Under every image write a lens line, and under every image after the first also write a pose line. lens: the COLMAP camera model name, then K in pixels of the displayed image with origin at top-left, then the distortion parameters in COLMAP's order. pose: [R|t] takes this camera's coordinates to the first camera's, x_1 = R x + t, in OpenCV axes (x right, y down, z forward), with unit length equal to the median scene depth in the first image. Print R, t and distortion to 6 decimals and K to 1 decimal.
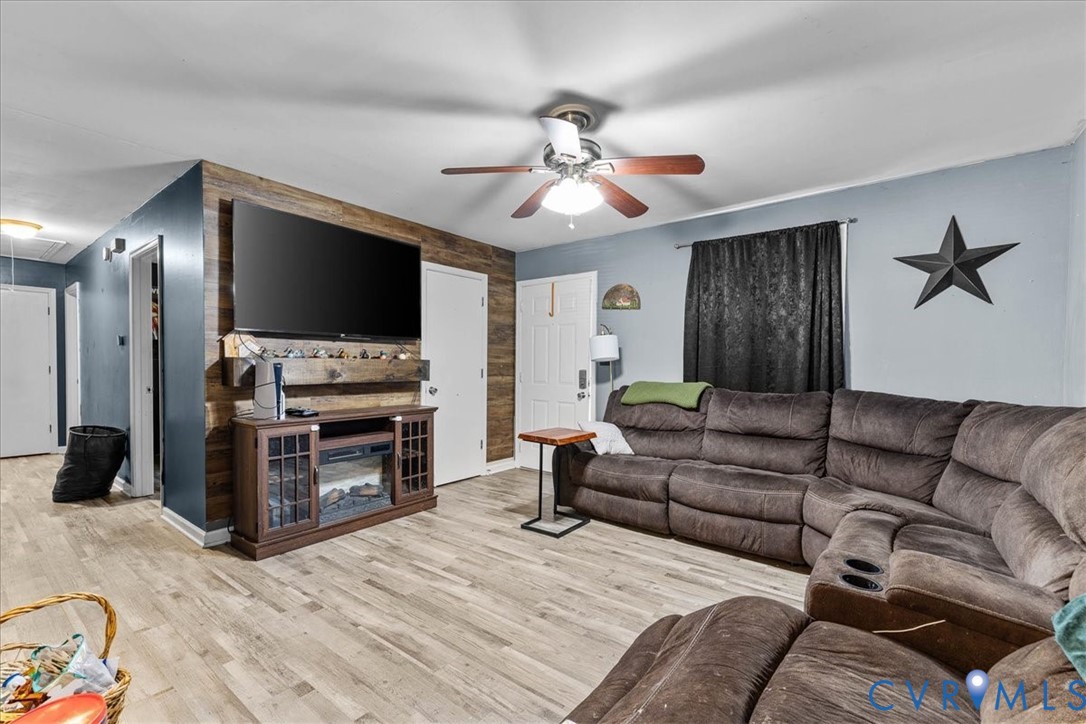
lens RADIAL K [[455.9, 0, 536.8], [0, 455.9, 367.5], [0, 0, 1]] dist [0.002101, 0.000186]
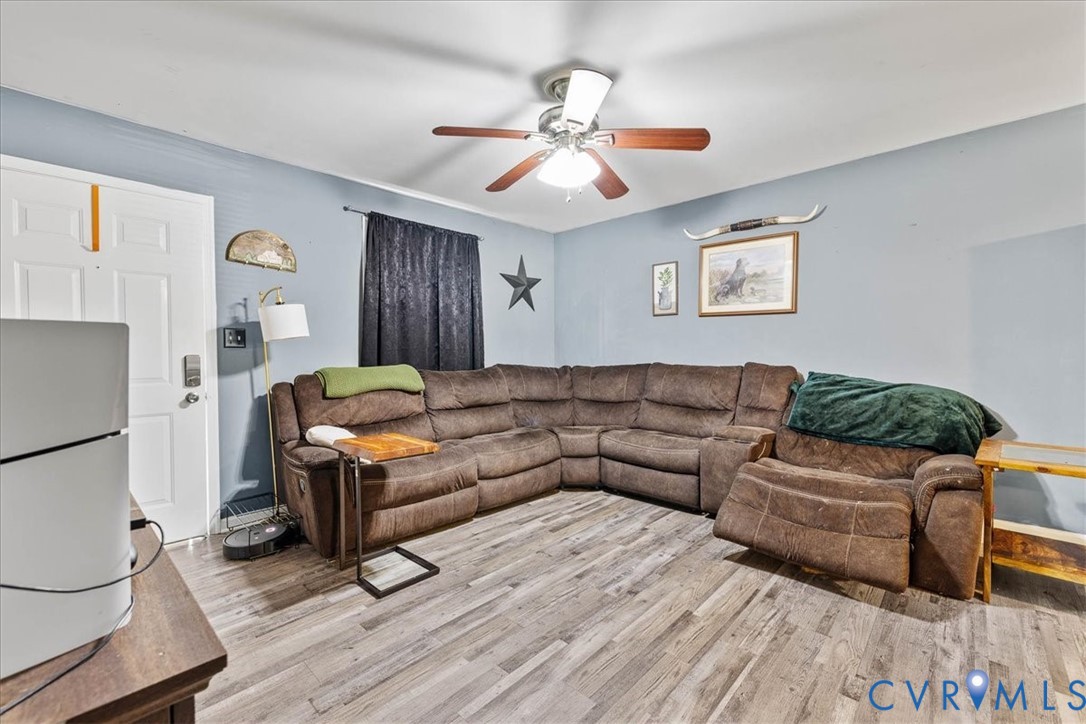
lens RADIAL K [[455.9, 0, 538.5], [0, 455.9, 359.2], [0, 0, 1]] dist [0.002101, 0.000186]
pose [[0.109032, -0.026101, 0.993696, -0.700239], [0.009049, 0.999640, 0.025264, -0.001257], [-0.993997, 0.006237, 0.109229, 0.764974]]
